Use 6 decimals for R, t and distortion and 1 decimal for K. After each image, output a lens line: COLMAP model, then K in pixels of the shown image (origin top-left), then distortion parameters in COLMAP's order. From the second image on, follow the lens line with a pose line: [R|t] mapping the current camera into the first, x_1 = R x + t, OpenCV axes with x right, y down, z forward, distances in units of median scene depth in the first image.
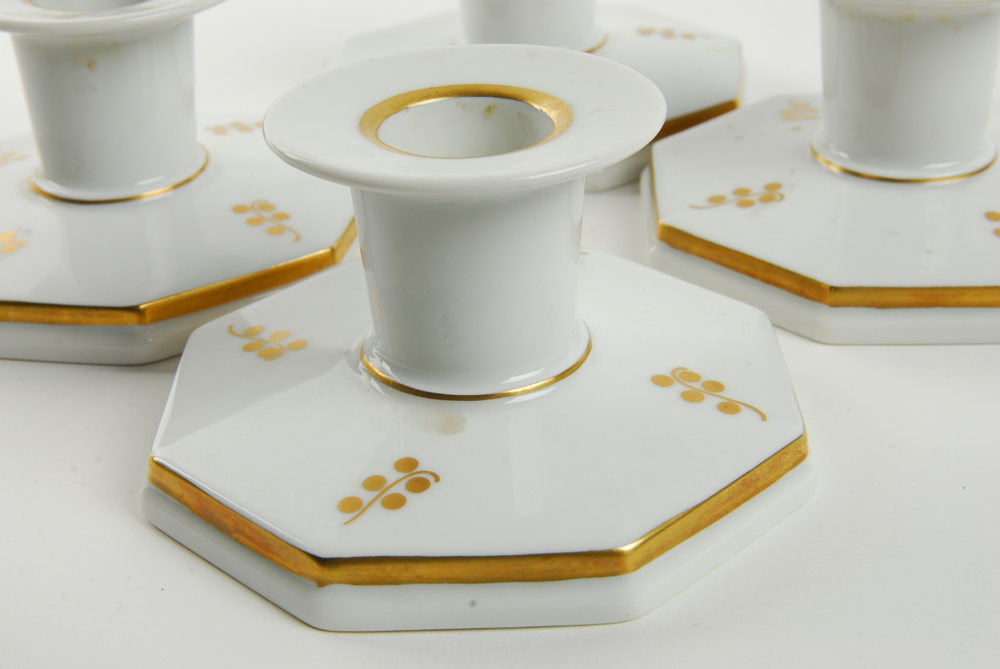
lens RADIAL K [[1791.5, 0, 500.0], [0, 1791.5, 334.5], [0, 0, 1]] dist [-0.164171, 0.034609]
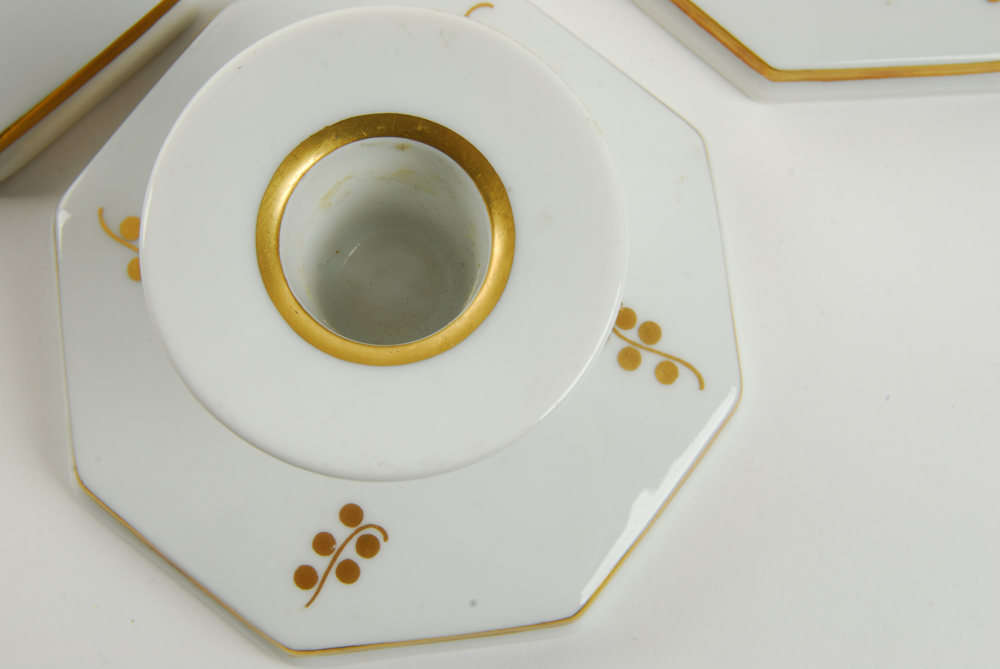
lens RADIAL K [[1698.7, 0, 500.0], [0, 1698.7, 334.5], [0, 0, 1]] dist [-0.204784, 0.035659]
pose [[0.990391, -0.111760, 0.081459, -0.034744], [-0.005714, 0.555452, 0.831529, -0.749384], [-0.138178, -0.824004, 0.549476, 0.534889]]
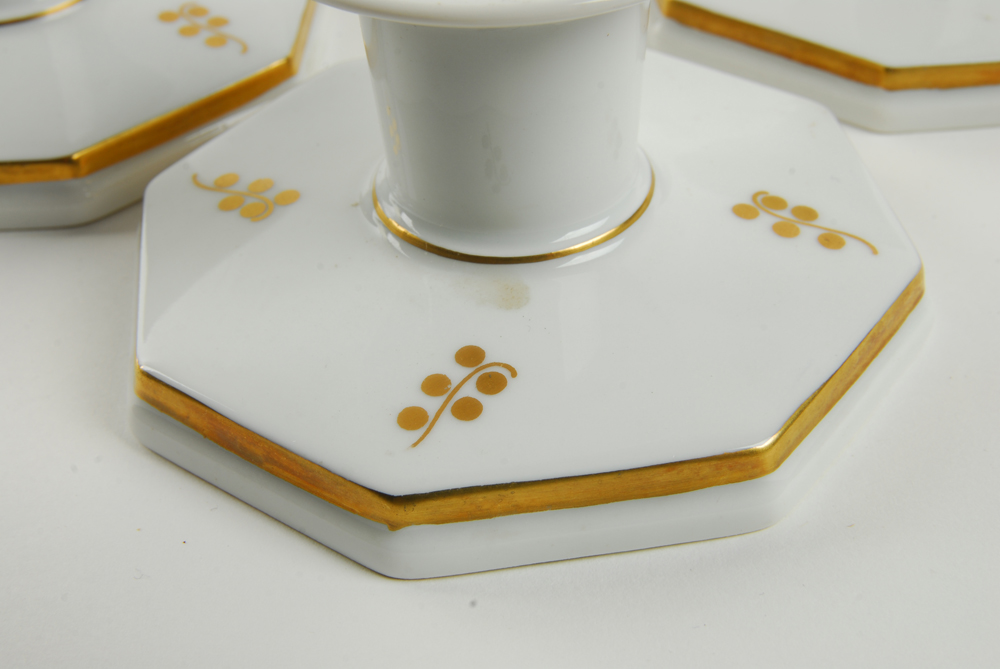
lens RADIAL K [[1698.7, 0, 500.0], [0, 1698.7, 334.5], [0, 0, 1]] dist [-0.204784, 0.035659]
pose [[0.989524, -0.095036, 0.108674, -0.117522], [0.073905, 0.980110, 0.184178, -0.074208], [-0.124016, -0.174217, 0.976867, 0.246299]]
